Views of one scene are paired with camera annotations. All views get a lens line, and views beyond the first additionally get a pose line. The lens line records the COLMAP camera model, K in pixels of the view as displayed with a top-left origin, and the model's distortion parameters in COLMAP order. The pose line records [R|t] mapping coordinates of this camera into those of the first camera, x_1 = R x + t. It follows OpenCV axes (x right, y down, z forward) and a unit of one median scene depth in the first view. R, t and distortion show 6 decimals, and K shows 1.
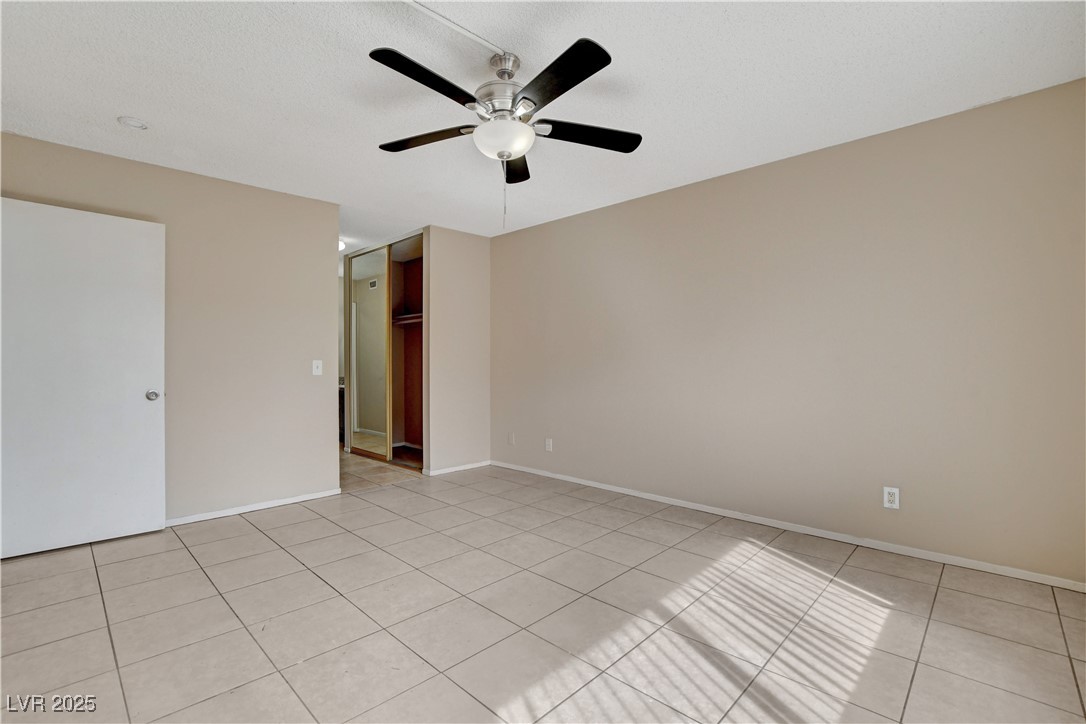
lens RADIAL K [[479.0, 0, 540.6], [0, 479.0, 367.3], [0, 0, 1]] dist [-0.013747, 0.000140]
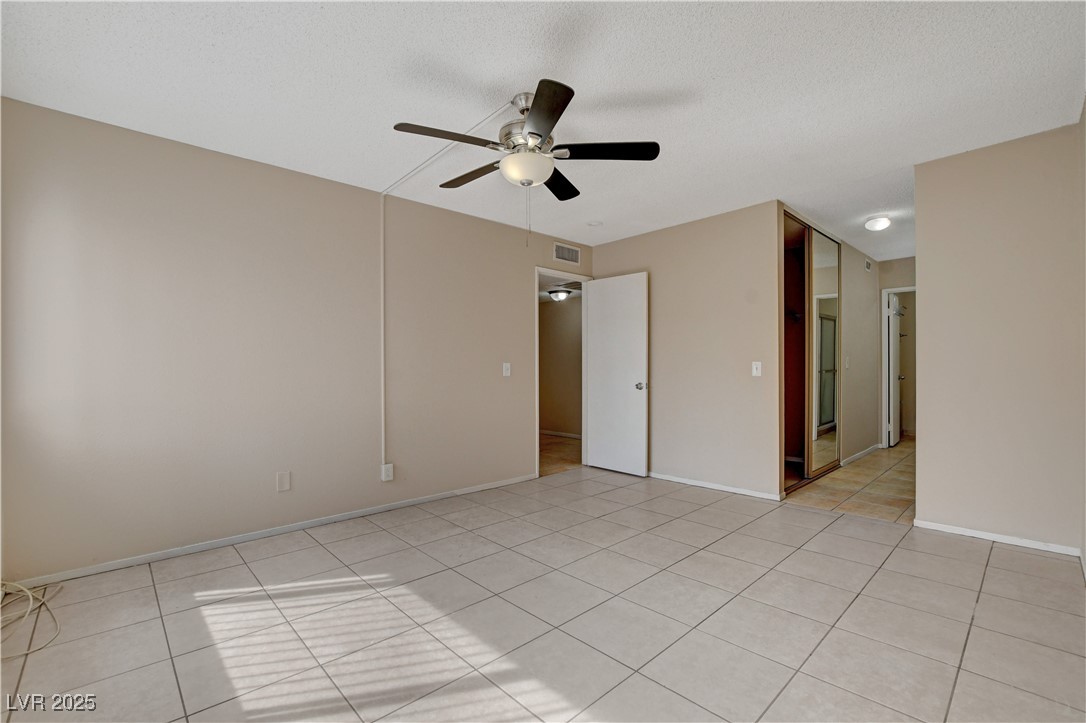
lens RADIAL K [[479.0, 0, 540.6], [0, 479.0, 366.8], [0, 0, 1]] dist [-0.013747, 0.000140]
pose [[-0.044756, 0.002409, -0.998995, 0.959281], [-0.005615, 0.999981, 0.002663, -0.006171], [0.998982, 0.005728, -0.044742, 0.996015]]
